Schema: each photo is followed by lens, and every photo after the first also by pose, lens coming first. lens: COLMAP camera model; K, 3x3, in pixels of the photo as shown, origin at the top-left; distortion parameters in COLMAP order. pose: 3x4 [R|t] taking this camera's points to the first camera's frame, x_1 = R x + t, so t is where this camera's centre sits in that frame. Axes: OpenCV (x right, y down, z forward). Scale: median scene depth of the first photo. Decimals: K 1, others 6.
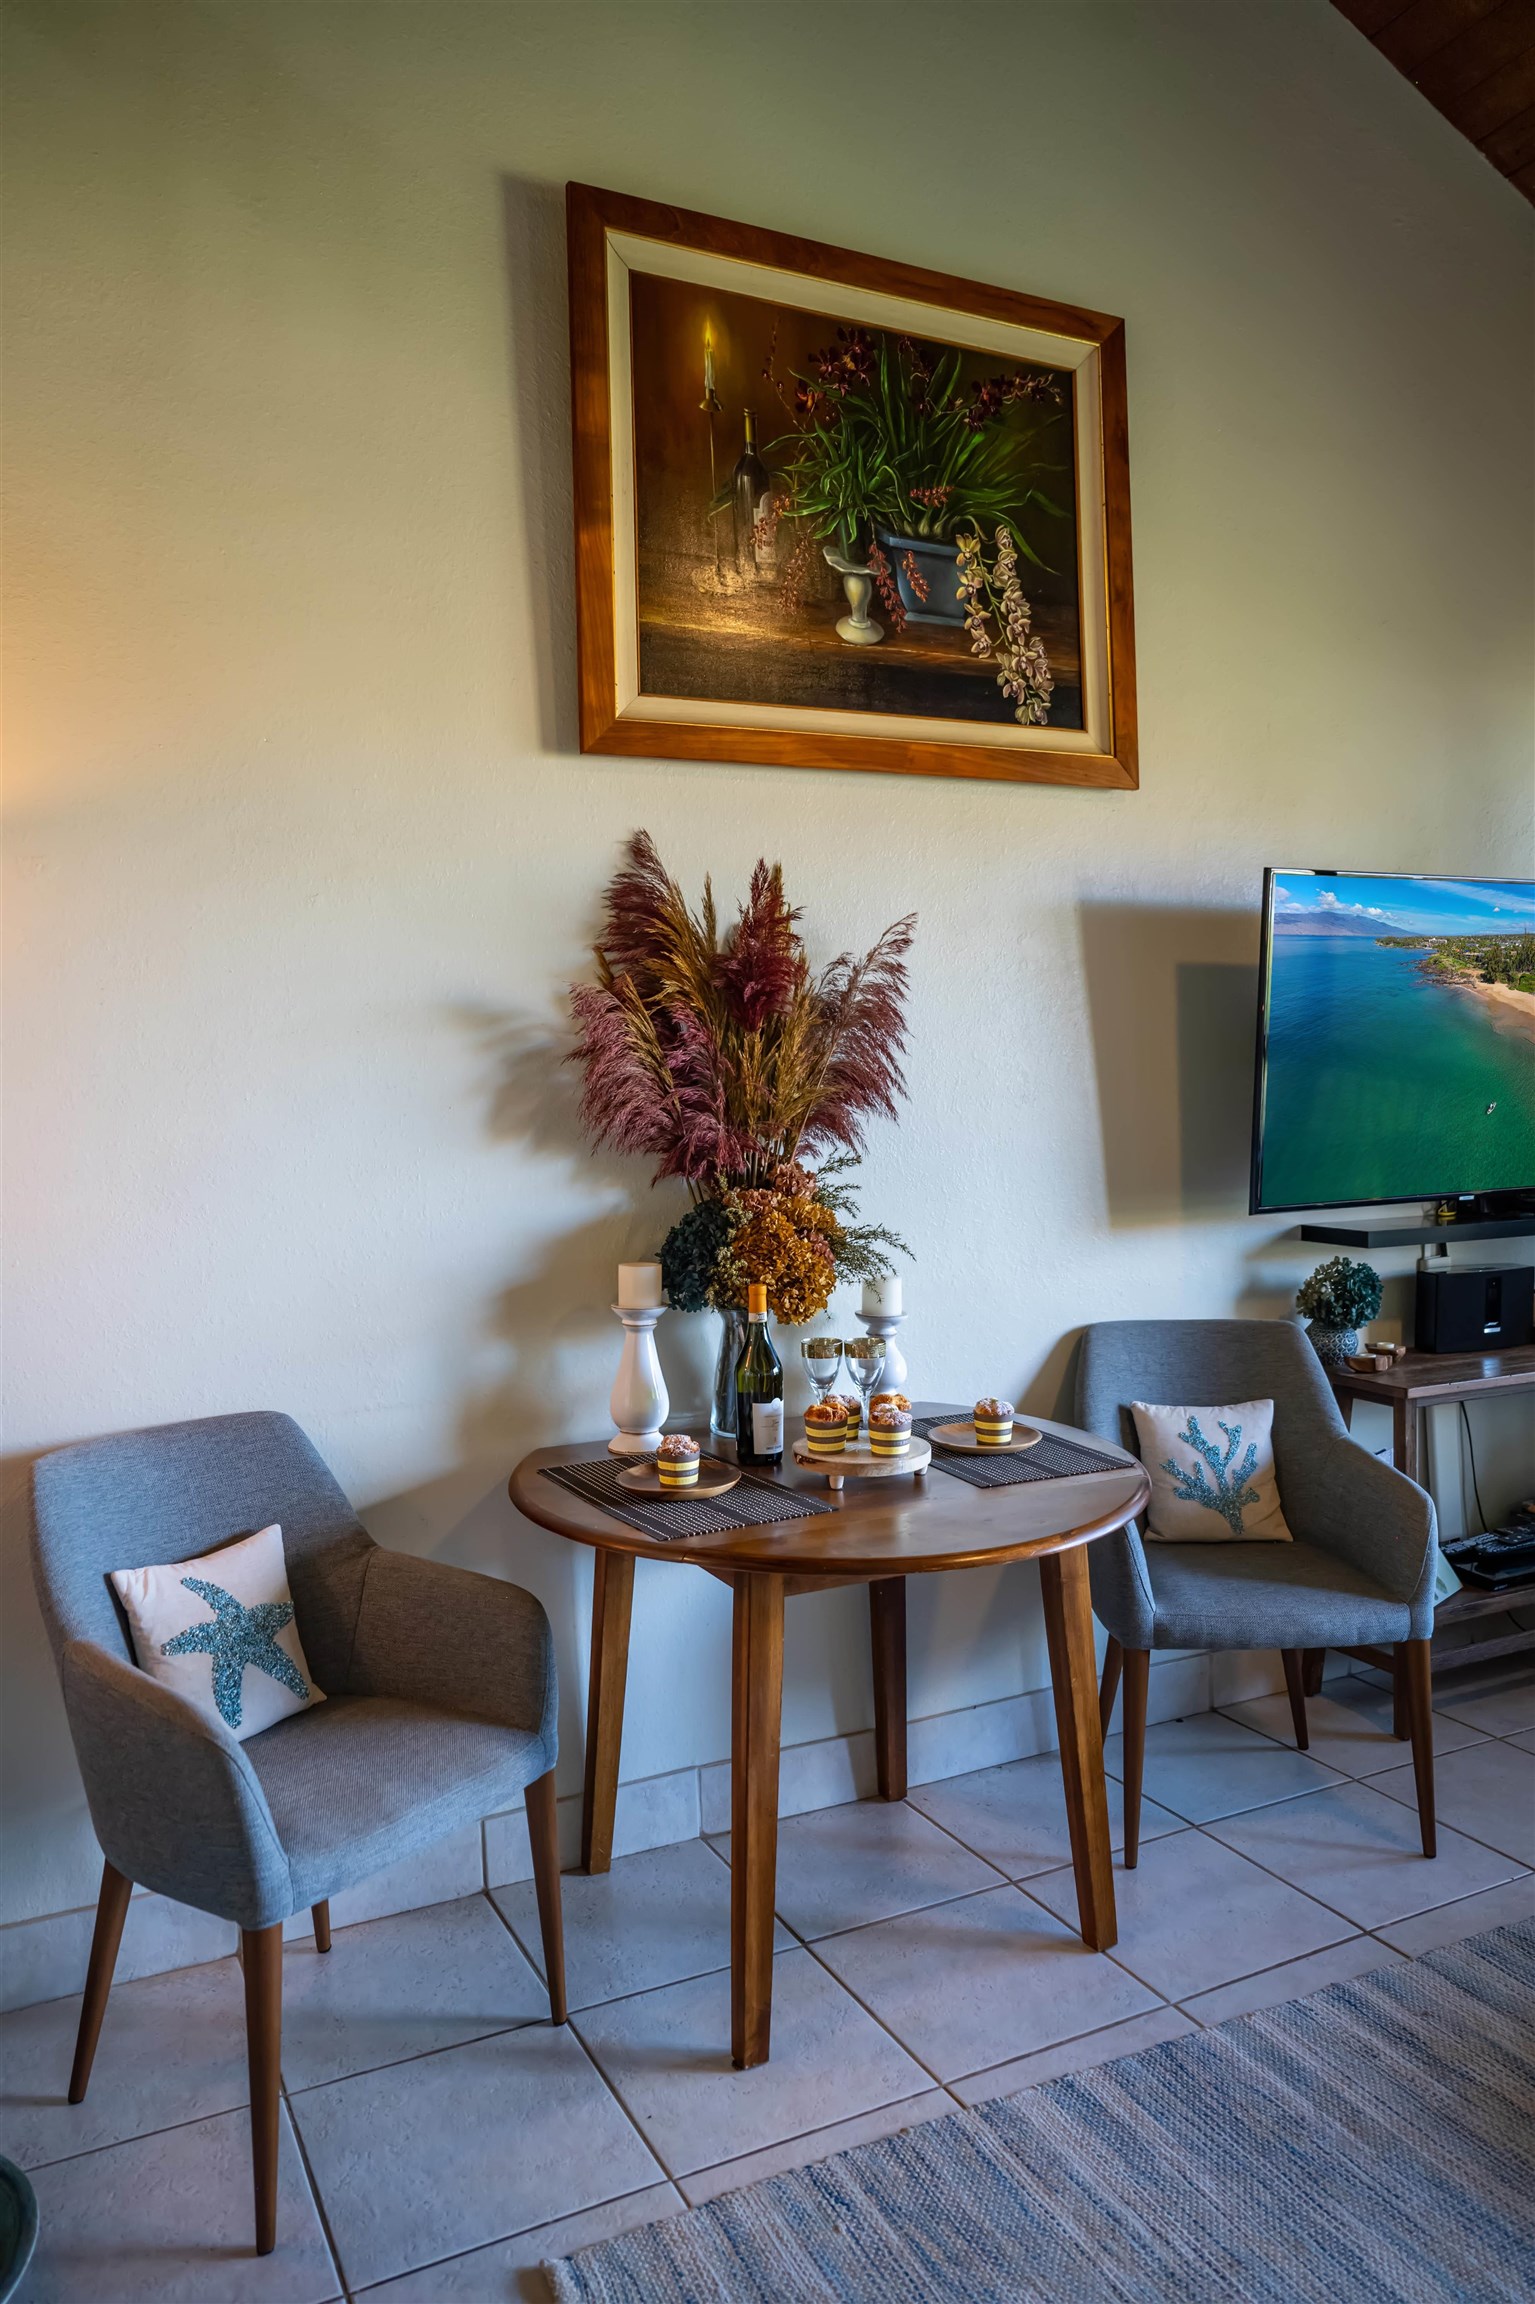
lens RADIAL K [[1598.1, 0, 775.1], [0, 1598.1, 1148.0], [0, 0, 1]] dist [-0.034878, 0.056655]
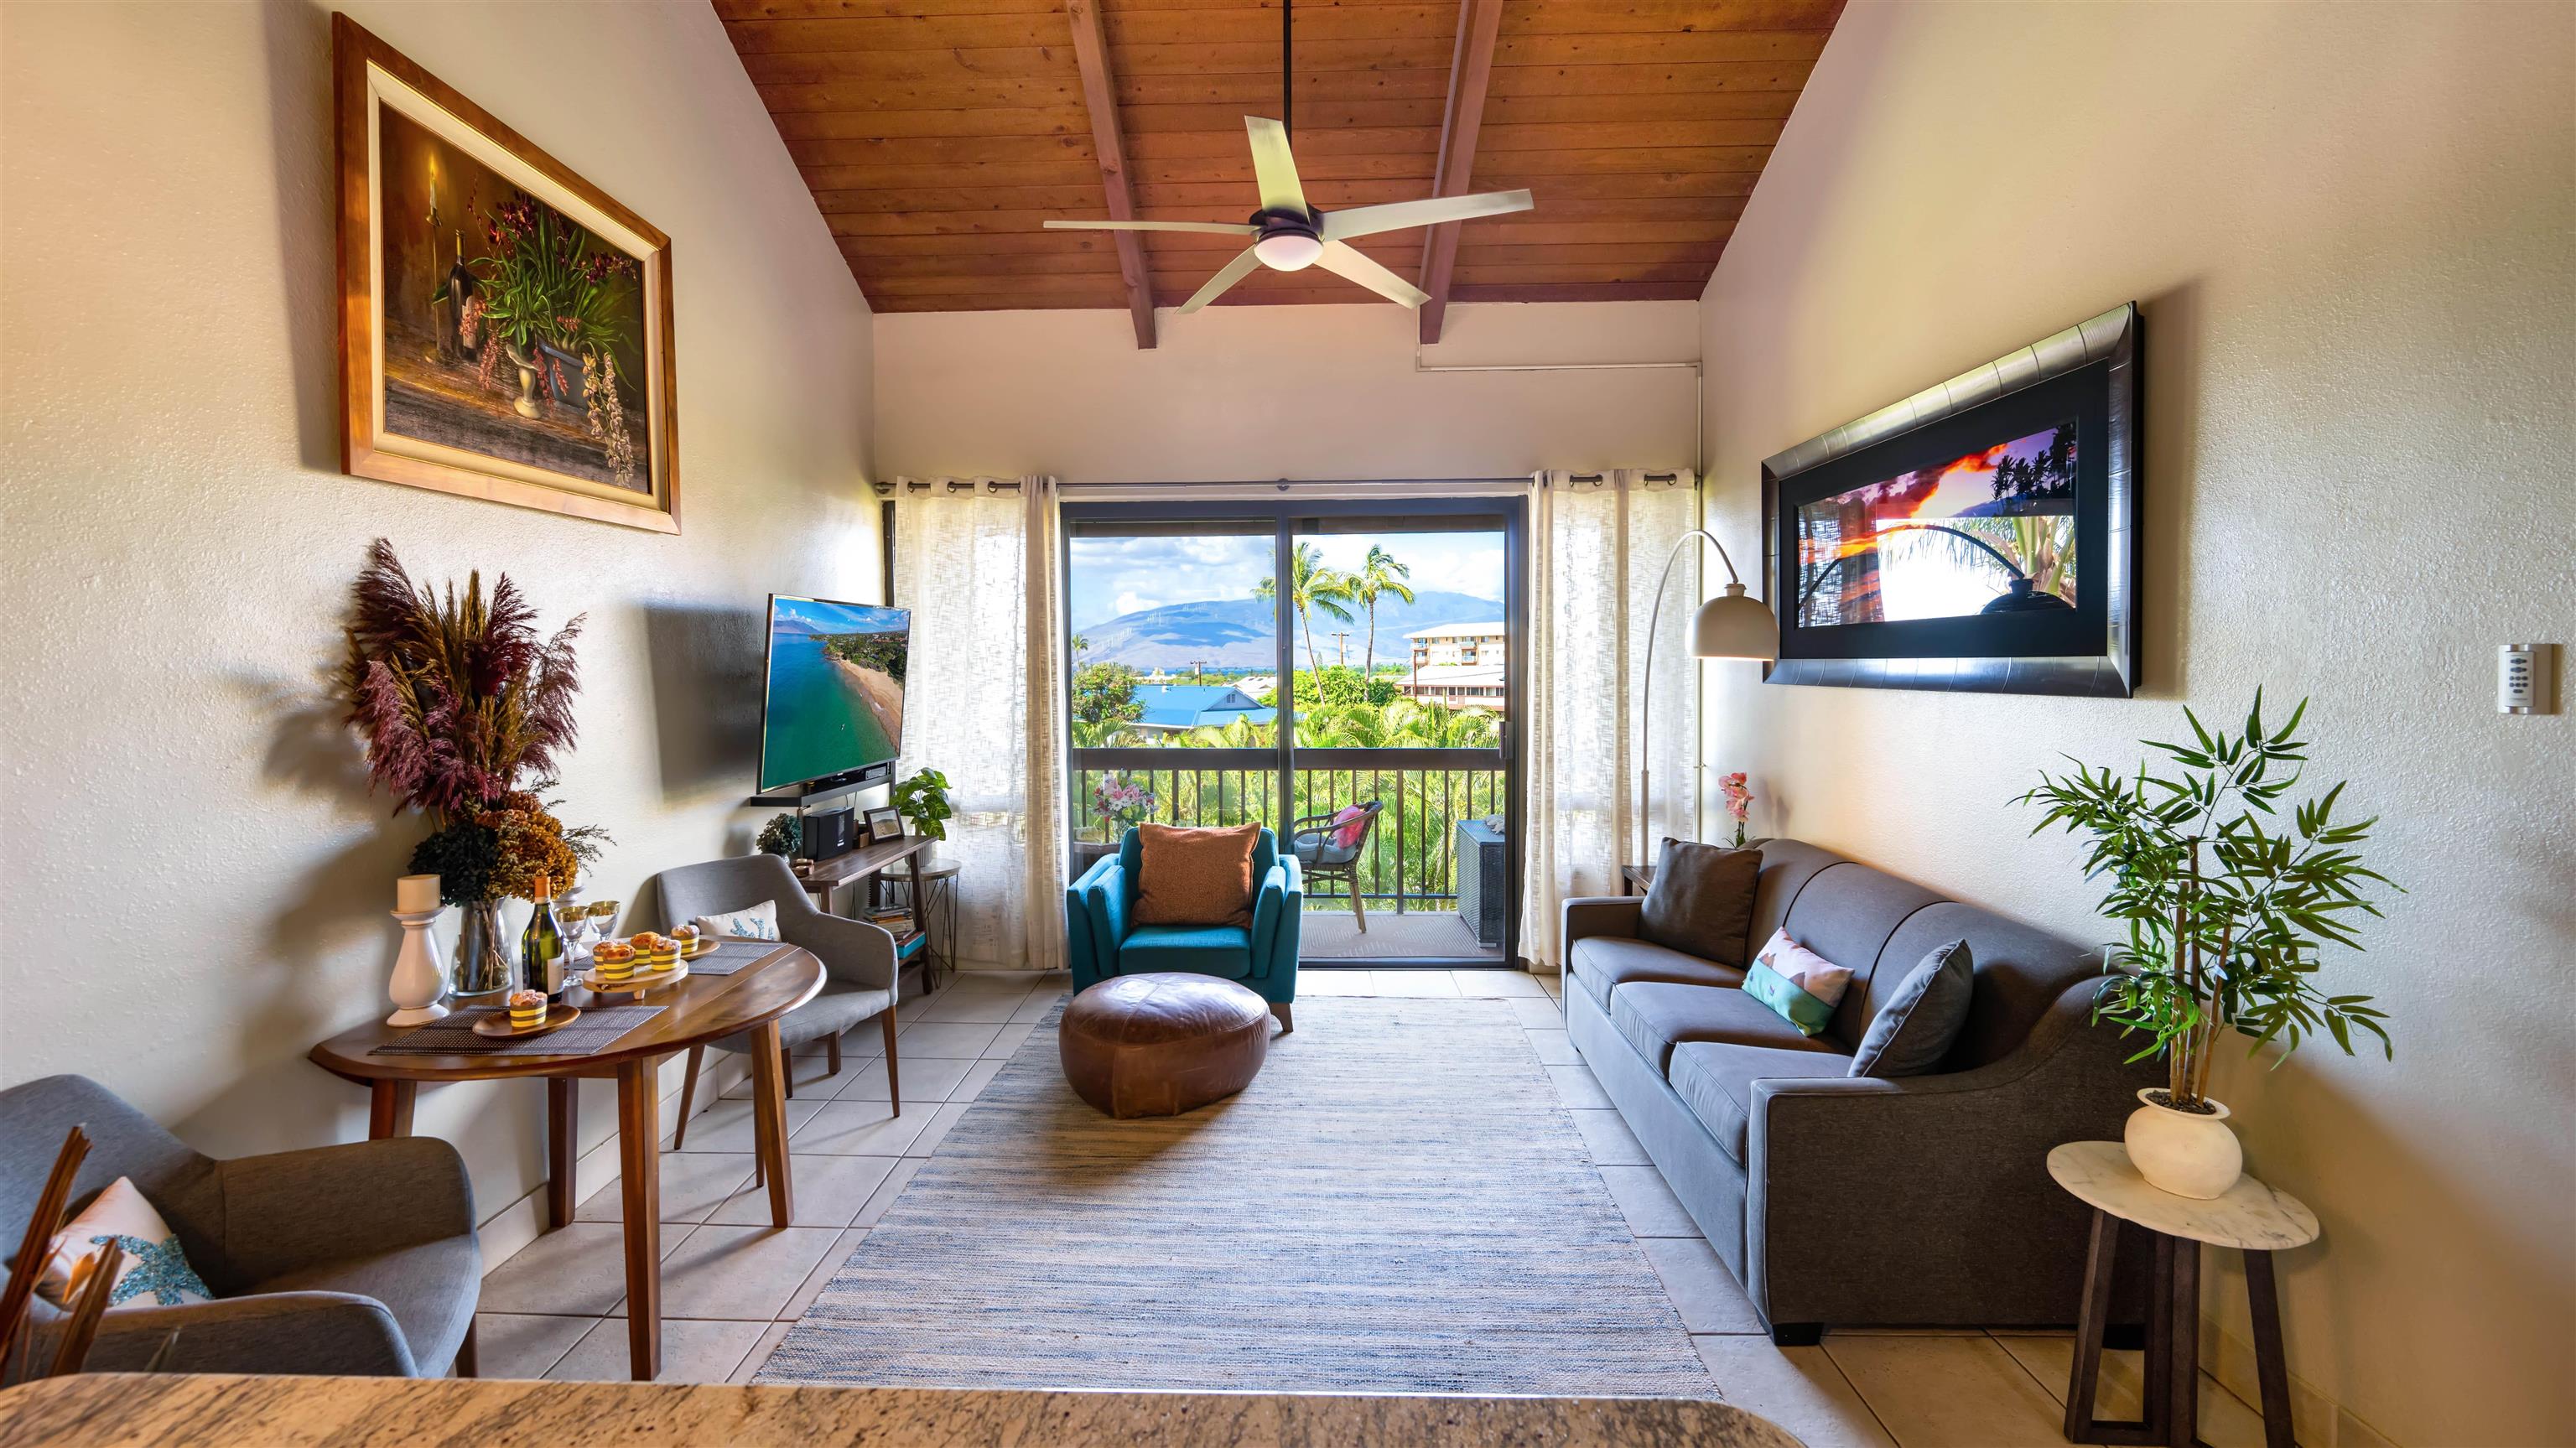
lens RADIAL K [[1034.9, 0, 1268.4], [0, 1034.9, 703.8], [0, 0, 1]] dist [0.000056, -0.000031]
pose [[0.478118, -0.011774, 0.878216, -0.454493], [0.018459, 0.999824, 0.003355, -0.053789], [-0.878101, 0.014607, 0.478252, -0.015112]]
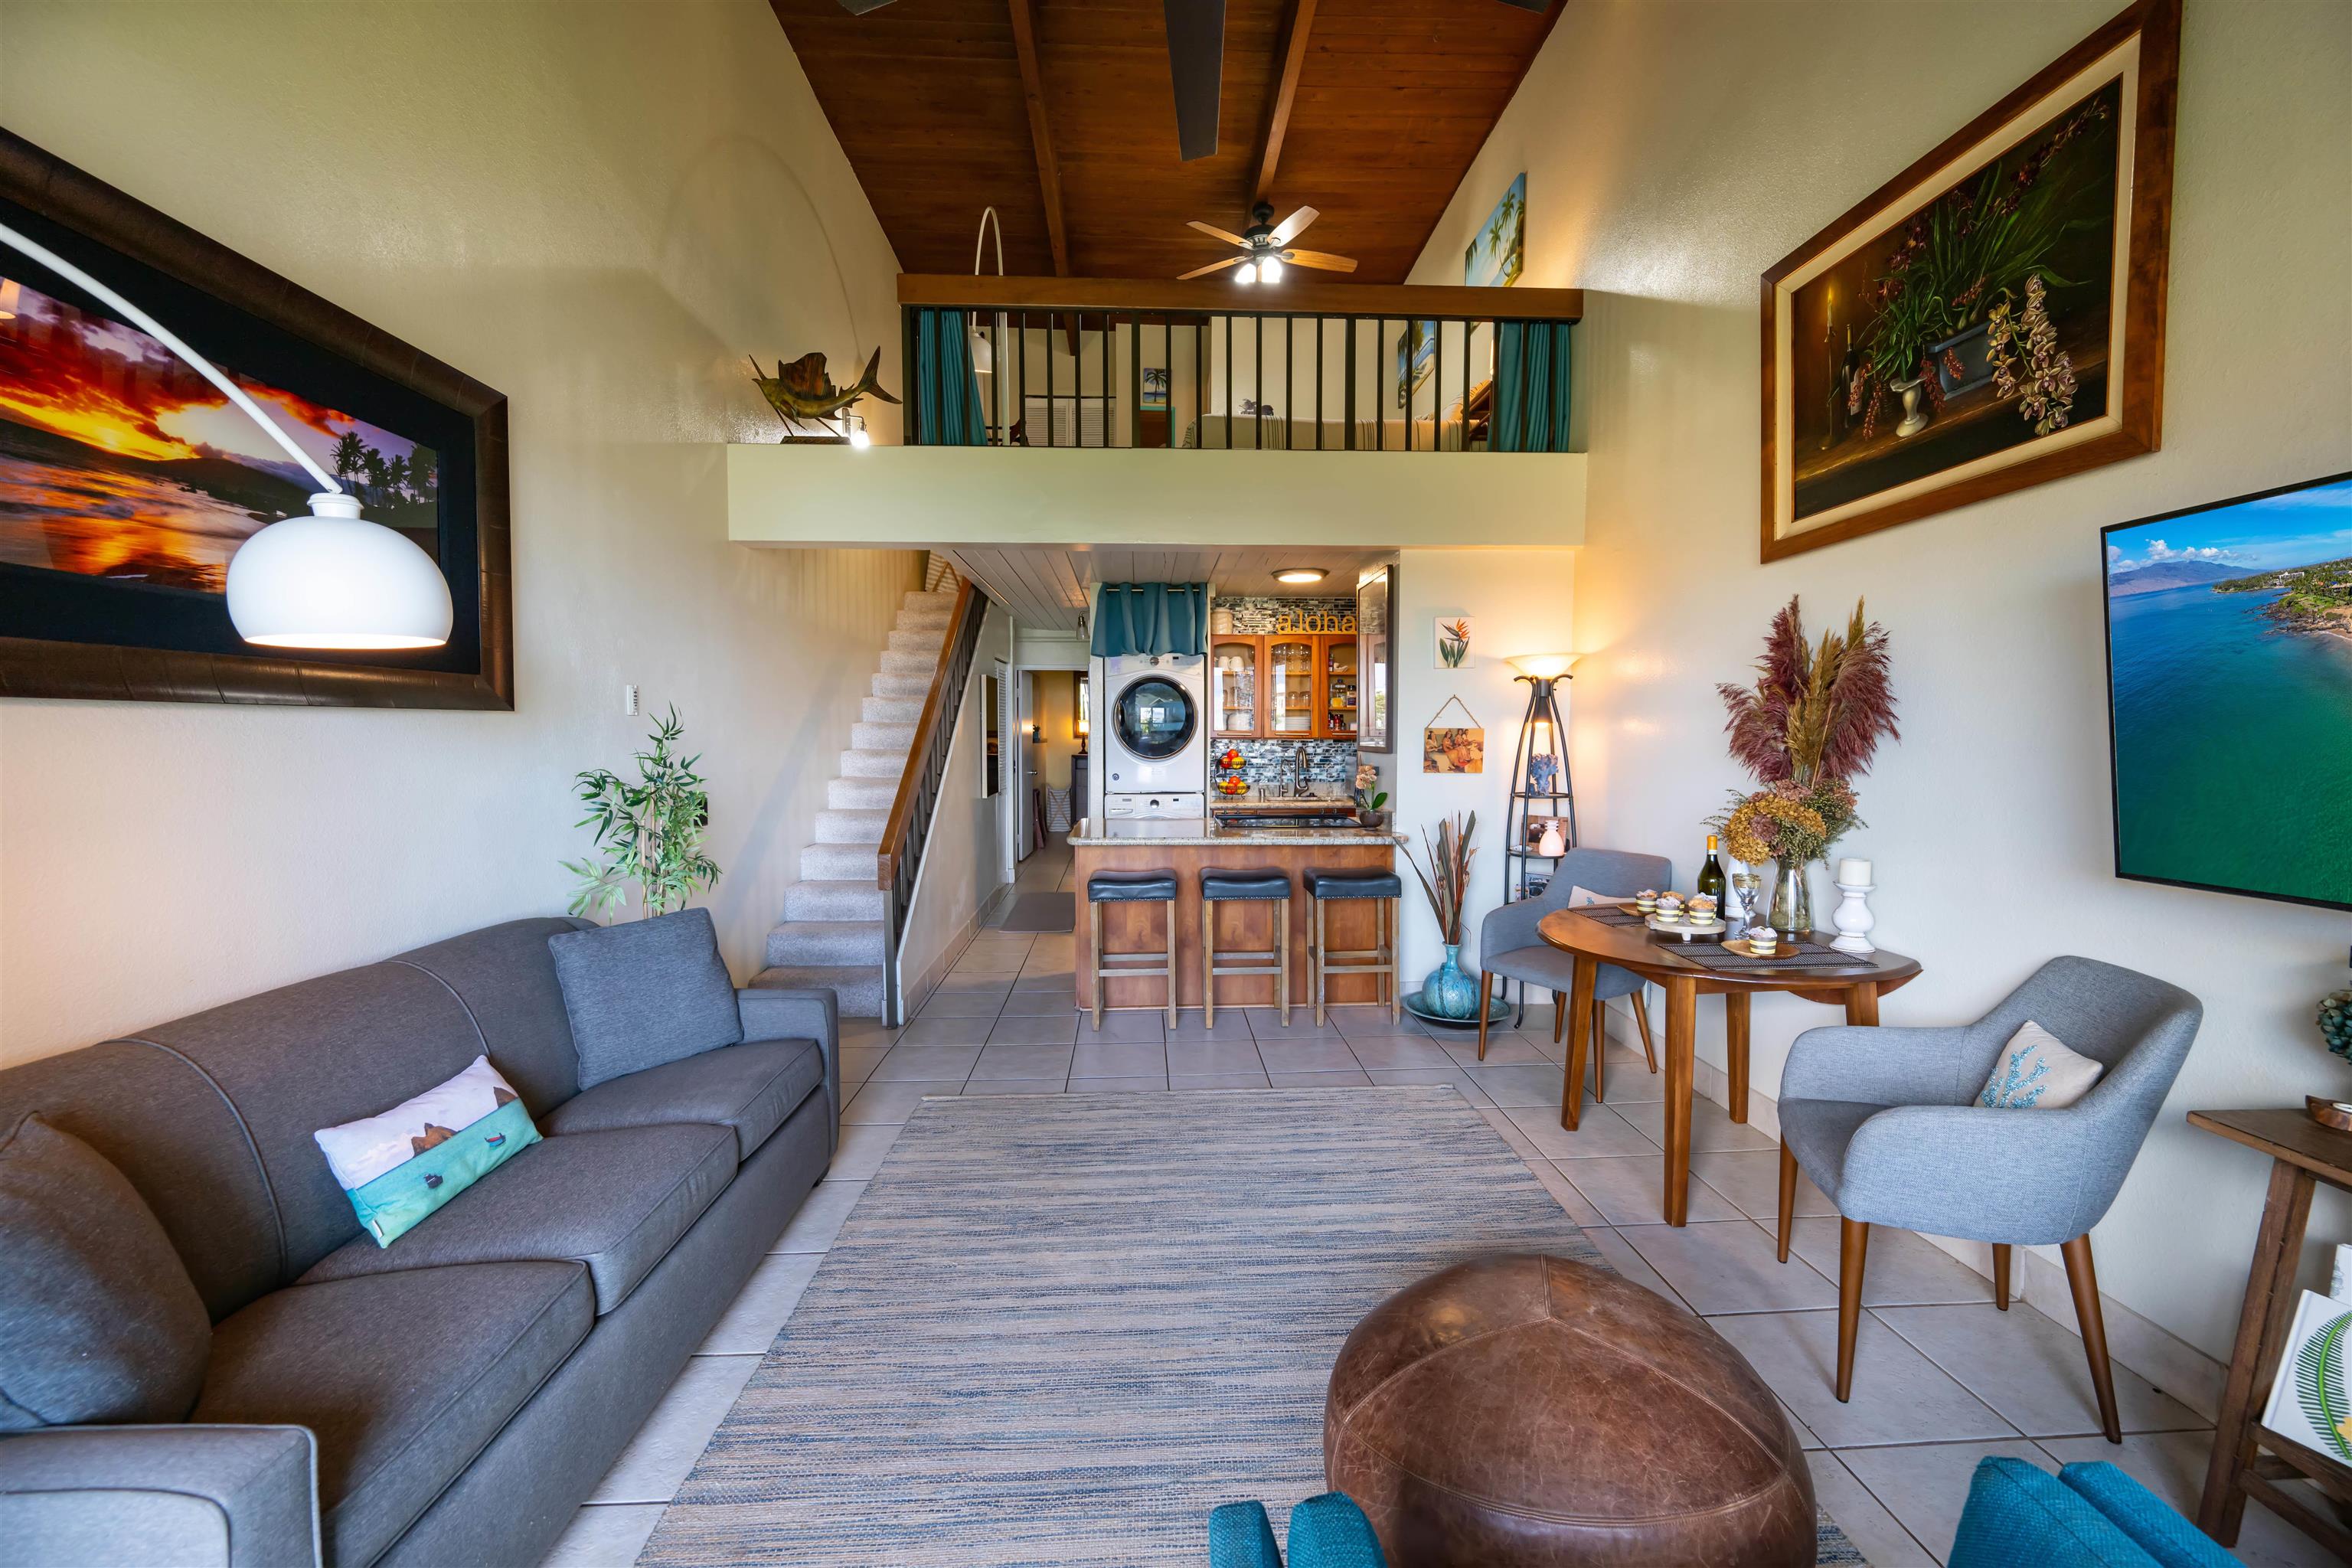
lens RADIAL K [[913.5, 0, 1184.0], [0, 913.5, 771.9], [0, 0, 1]] dist [0.000637, 0.002287]
pose [[-0.402233, 0.065207, -0.913212, 1.134826], [-0.018568, 0.996674, 0.079345, -0.065318], [0.915349, 0.048871, -0.399684, 0.761346]]
